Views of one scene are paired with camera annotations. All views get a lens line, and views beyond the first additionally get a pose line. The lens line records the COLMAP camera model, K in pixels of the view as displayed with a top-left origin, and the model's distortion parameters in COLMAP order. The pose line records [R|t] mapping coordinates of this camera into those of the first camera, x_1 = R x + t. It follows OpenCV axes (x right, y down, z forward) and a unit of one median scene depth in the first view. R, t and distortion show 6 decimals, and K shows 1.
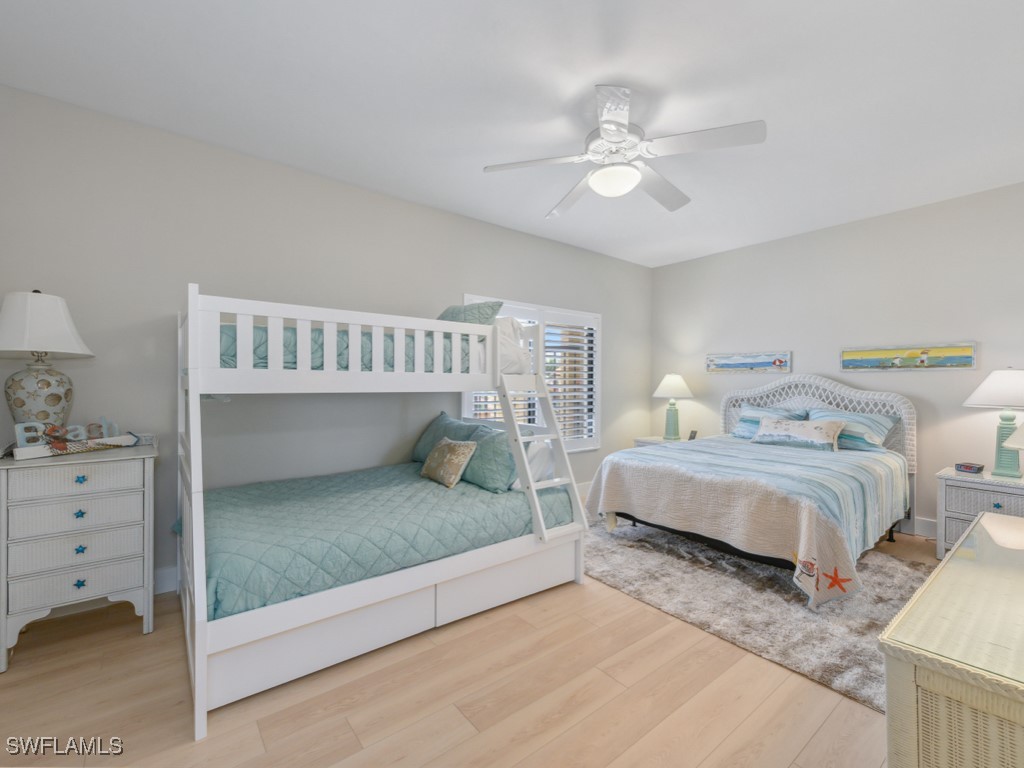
lens RADIAL K [[449.0, 0, 507.9], [0, 449.0, 385.5], [0, 0, 1]] dist [0.016598, -0.005533]
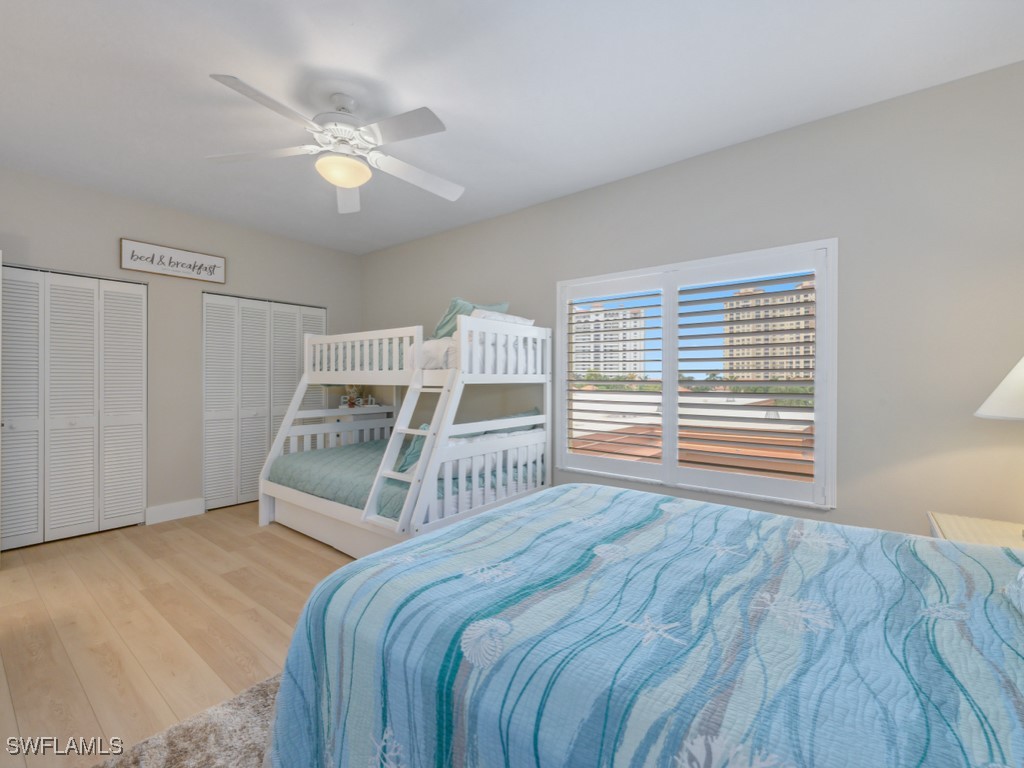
lens RADIAL K [[449.0, 0, 507.9], [0, 449.0, 385.5], [0, 0, 1]] dist [0.016598, -0.005533]
pose [[0.230769, 0.012048, -0.972934, 1.427941], [-0.005326, 0.999924, 0.011119, -0.003117], [0.972994, 0.002616, 0.230815, 1.258778]]
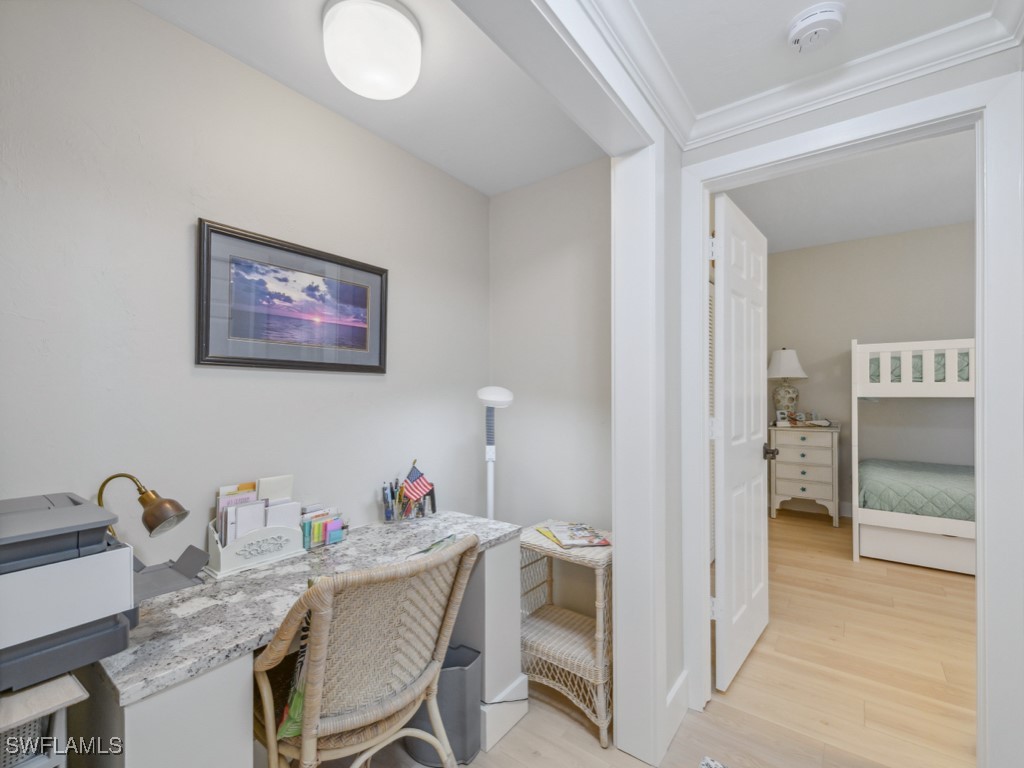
lens RADIAL K [[446.2, 0, 503.4], [0, 446.2, 392.8], [0, 0, 1]] dist [0.000501, 0.000093]
pose [[0.232581, -0.007026, -0.972552, 0.692375], [0.002958, 0.999974, -0.006517, 0.007557], [0.972573, -0.001361, 0.232596, -0.770256]]
